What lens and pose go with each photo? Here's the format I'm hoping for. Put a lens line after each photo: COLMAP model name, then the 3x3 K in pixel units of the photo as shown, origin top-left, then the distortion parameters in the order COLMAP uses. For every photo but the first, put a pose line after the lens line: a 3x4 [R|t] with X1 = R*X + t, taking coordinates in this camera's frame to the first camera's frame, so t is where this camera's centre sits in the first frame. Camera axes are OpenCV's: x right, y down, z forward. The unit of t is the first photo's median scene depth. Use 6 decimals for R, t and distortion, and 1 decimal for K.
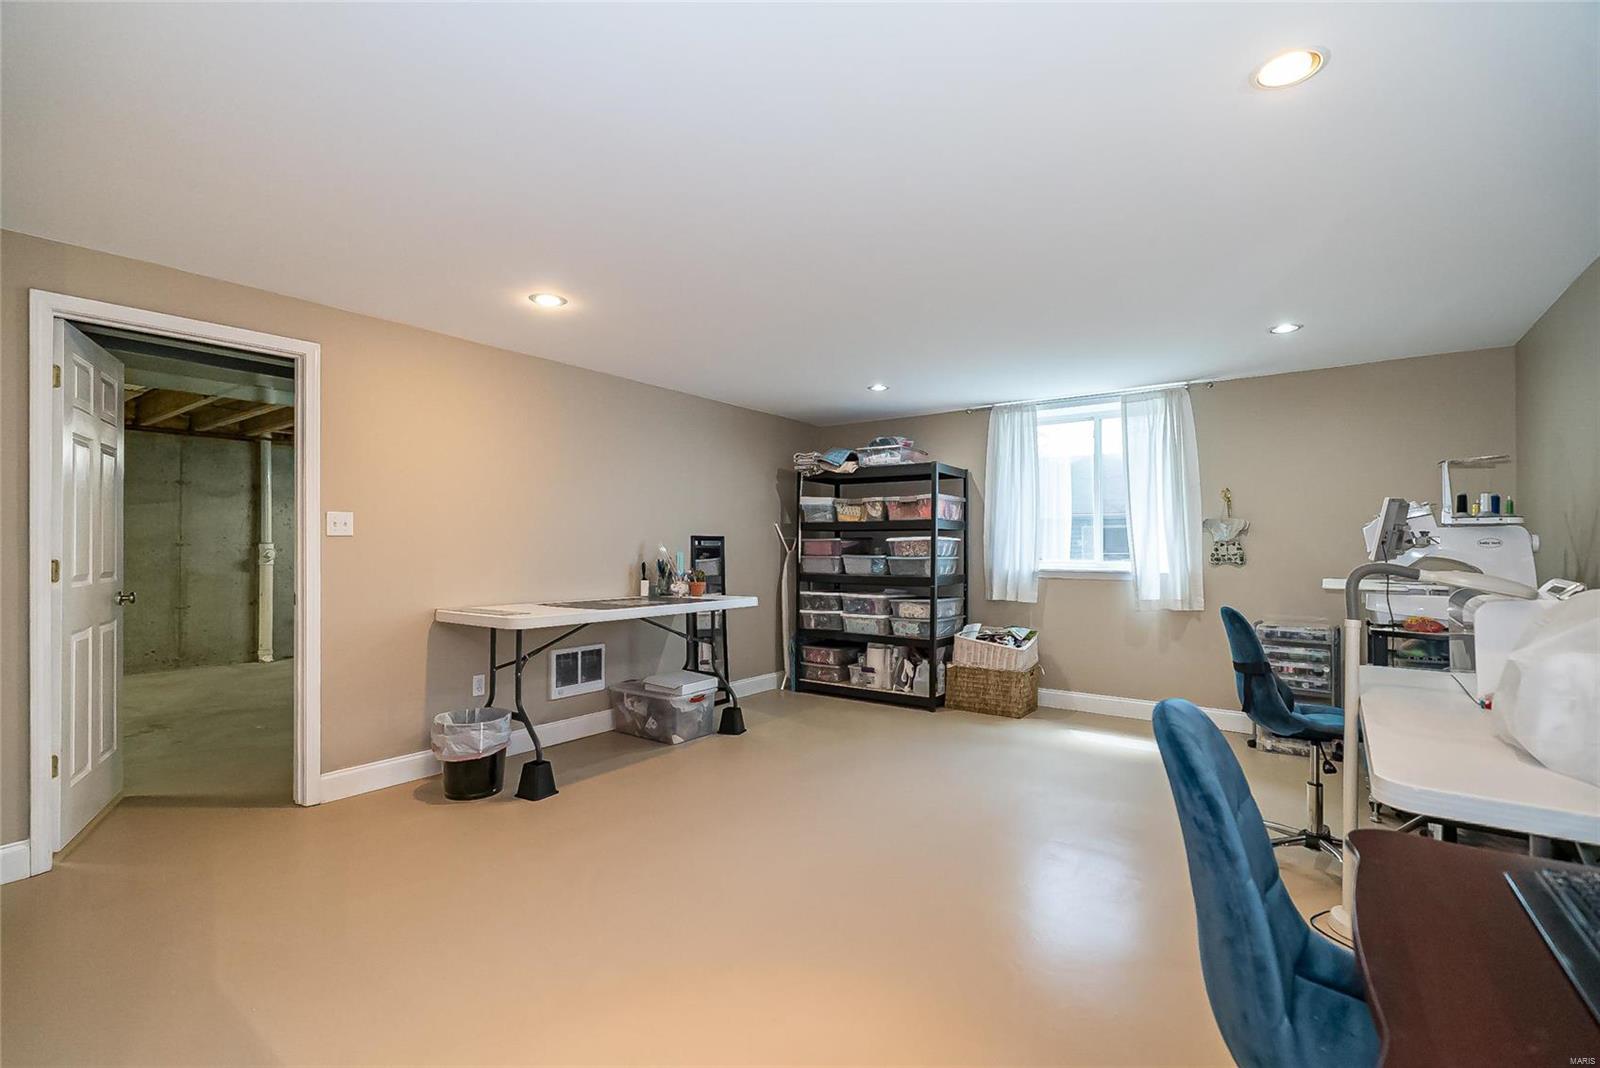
lens RADIAL K [[721.6, 0, 798.0], [0, 721.6, 537.5], [0, 0, 1]] dist [-0.001539, -0.000052]
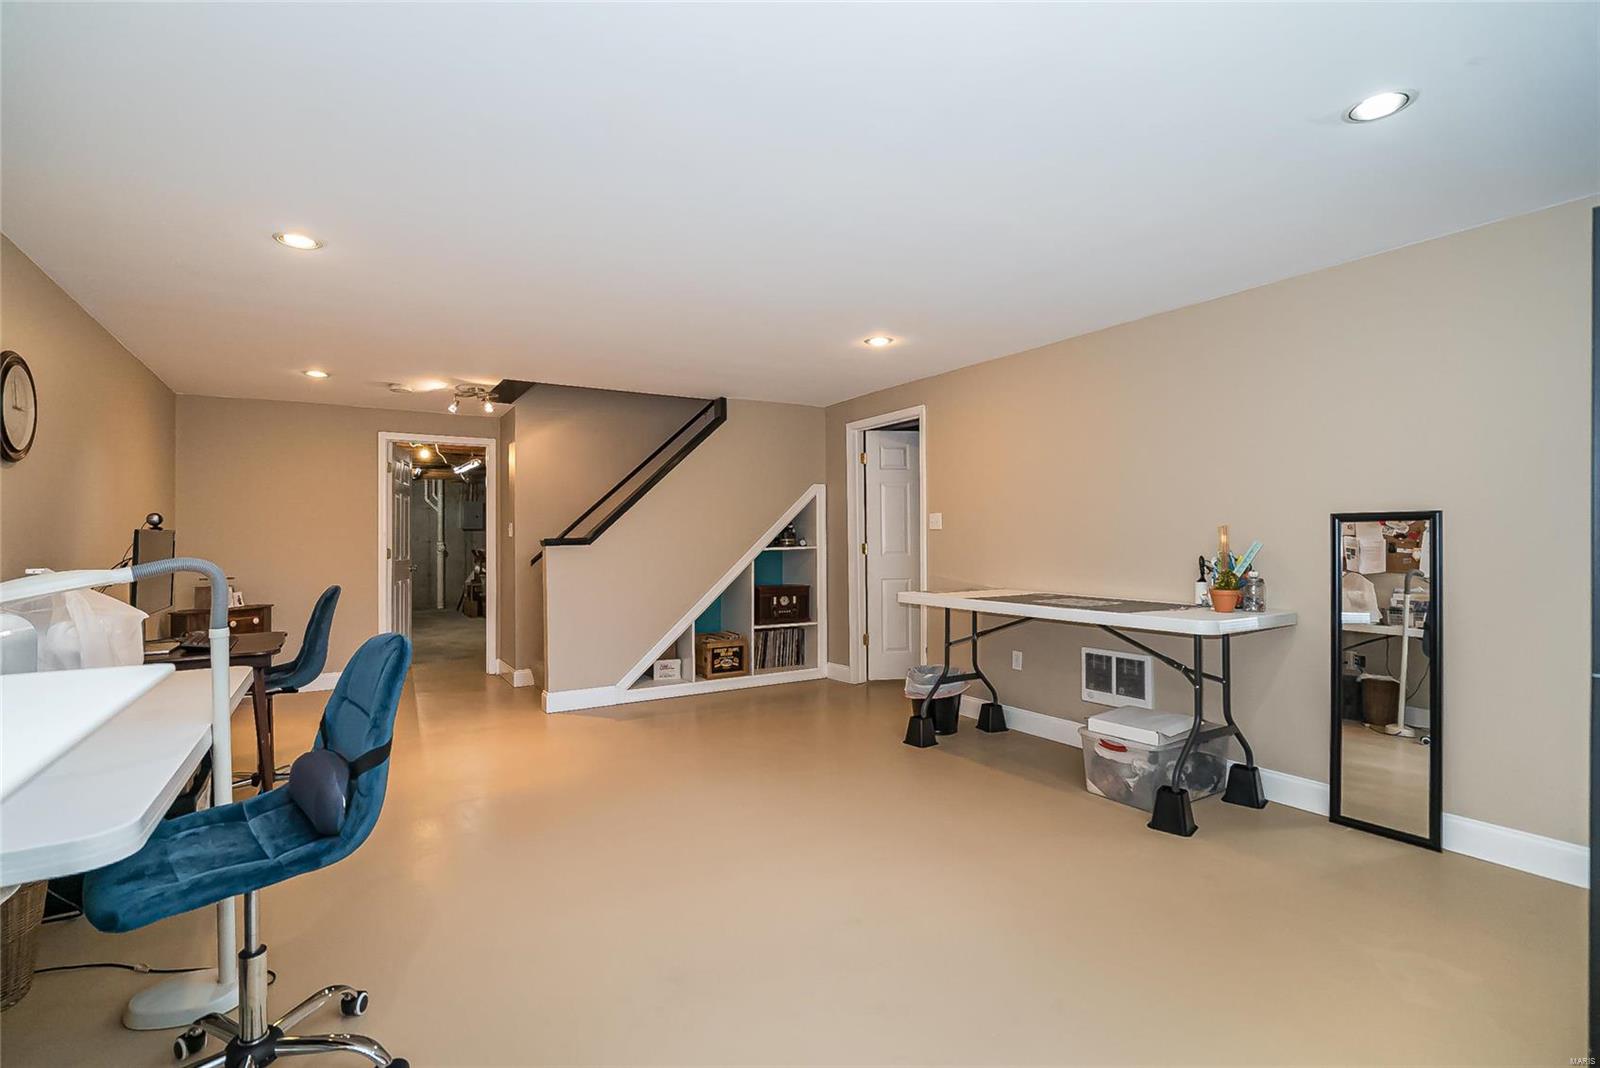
lens RADIAL K [[721.6, 0, 799.8], [0, 721.6, 536.9], [0, 0, 1]] dist [-0.001539, -0.000052]
pose [[-0.363086, -0.006991, -0.931729, 0.597072], [0.010361, 0.999880, -0.011540, 0.019394], [0.931698, -0.013844, -0.362970, 0.905930]]
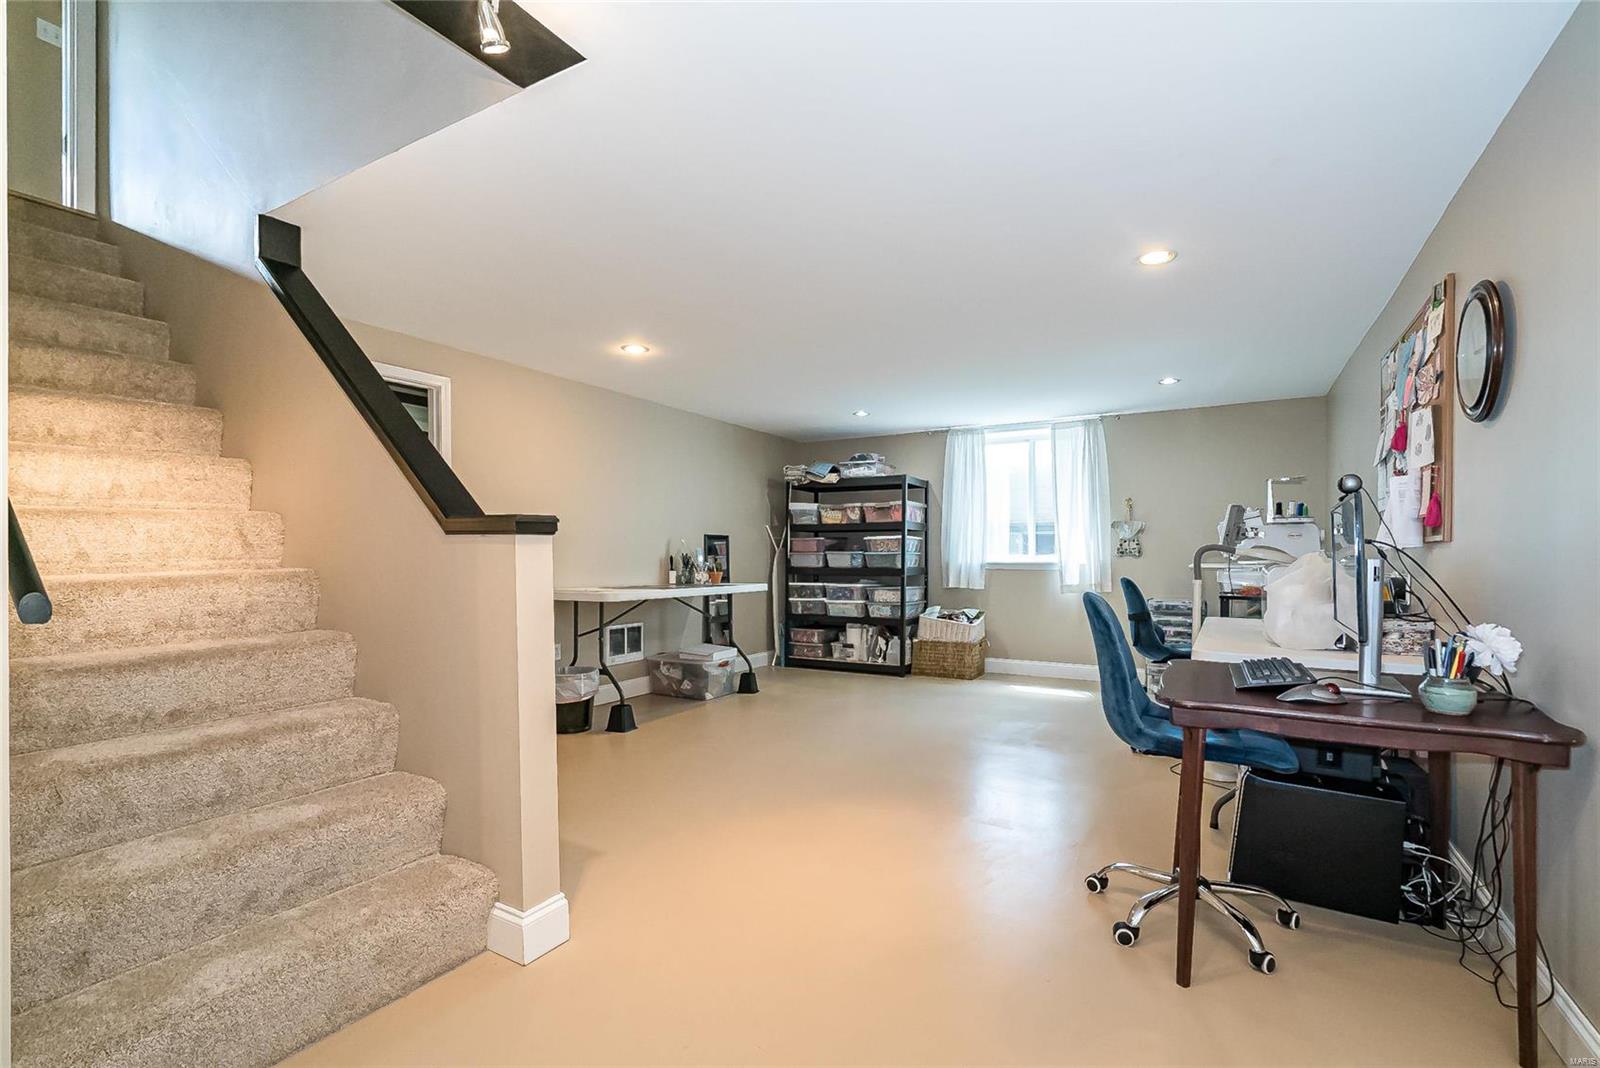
lens RADIAL K [[721.6, 0, 803.0], [0, 721.6, 564.5], [0, 0, 1]] dist [-0.001539, -0.000052]
pose [[0.994637, -0.003184, 0.103375, -0.122195], [0.000403, 0.999638, 0.026905, 0.016841], [-0.103423, -0.026719, 0.994278, -0.229517]]
